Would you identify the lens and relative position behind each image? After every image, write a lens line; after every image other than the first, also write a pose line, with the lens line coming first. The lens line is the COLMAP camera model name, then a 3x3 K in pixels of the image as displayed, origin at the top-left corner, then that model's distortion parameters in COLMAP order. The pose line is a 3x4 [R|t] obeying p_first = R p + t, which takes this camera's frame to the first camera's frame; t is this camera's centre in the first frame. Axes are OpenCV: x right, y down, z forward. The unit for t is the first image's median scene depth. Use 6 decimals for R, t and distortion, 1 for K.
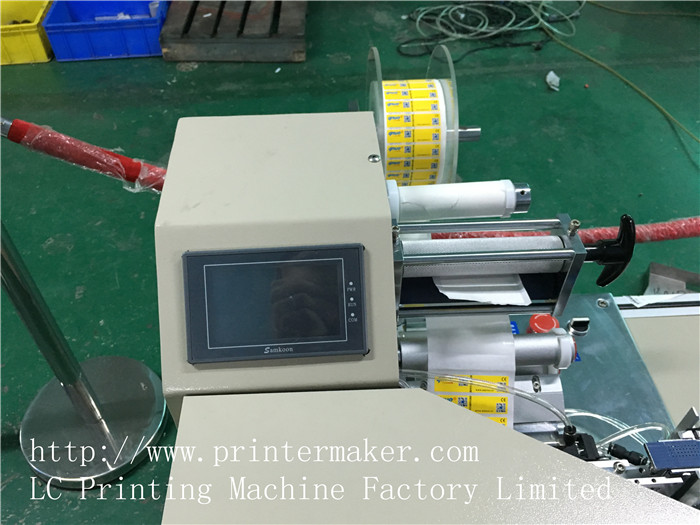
lens RADIAL K [[602.0, 0, 350.0], [0, 602.0, 262.5], [0, 0, 1]] dist [0.086628, -0.134595]
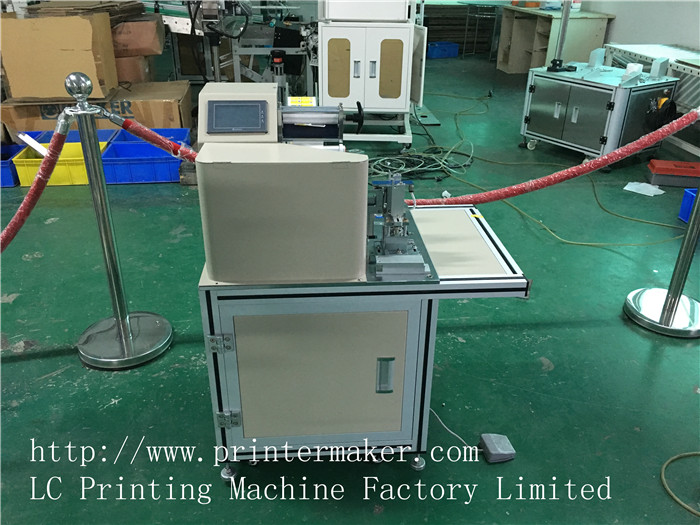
lens RADIAL K [[602.0, 0, 350.0], [0, 602.0, 262.5], [0, 0, 1]] dist [0.086628, -0.134595]
pose [[0.999838, 0.002309, 0.017826, 0.072431], [0.003824, 0.941687, -0.336470, 0.330816], [-0.017563, 0.336483, 0.941526, -0.301550]]
